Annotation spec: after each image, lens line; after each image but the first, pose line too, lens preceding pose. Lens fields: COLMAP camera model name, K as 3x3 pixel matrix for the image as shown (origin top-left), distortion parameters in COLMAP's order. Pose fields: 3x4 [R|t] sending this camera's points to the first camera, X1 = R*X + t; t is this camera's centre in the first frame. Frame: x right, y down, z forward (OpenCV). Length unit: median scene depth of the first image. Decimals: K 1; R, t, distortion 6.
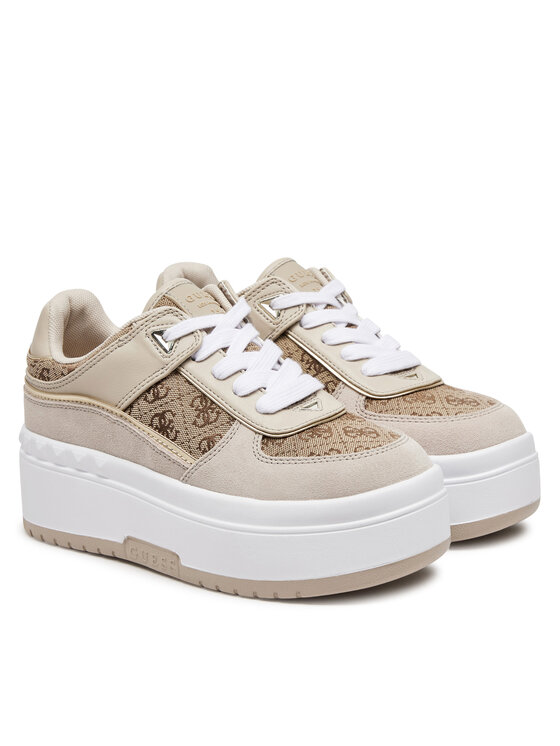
lens RADIAL K [[1791.8, 0, 279.0], [0, 1791.8, 372.3], [0, 0, 1]] dist [0.057752, 0.000000]
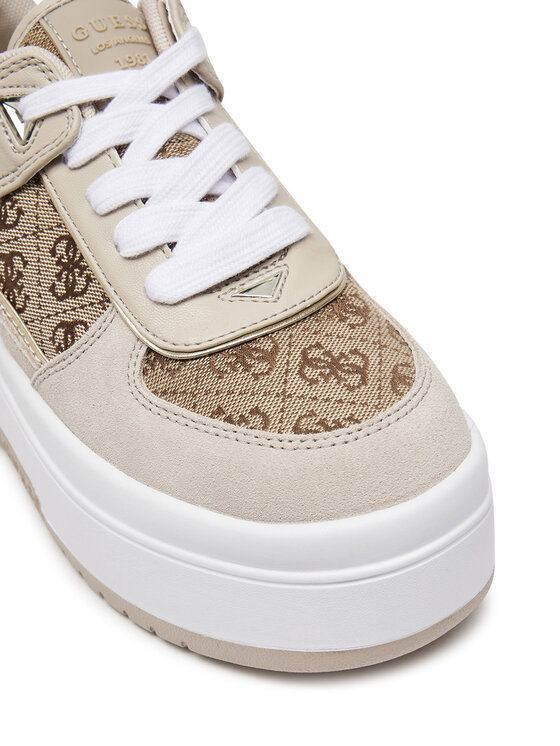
lens RADIAL K [[1412.9, 0, 281.6], [0, 1412.9, 373.7], [0, 0, 1]] dist [-0.032584, 0.000000]
pose [[0.953229, 0.150303, -0.262230, 0.131852], [-0.039552, 0.922160, 0.384782, -0.112504], [0.299651, -0.356414, 0.884974, 0.632471]]
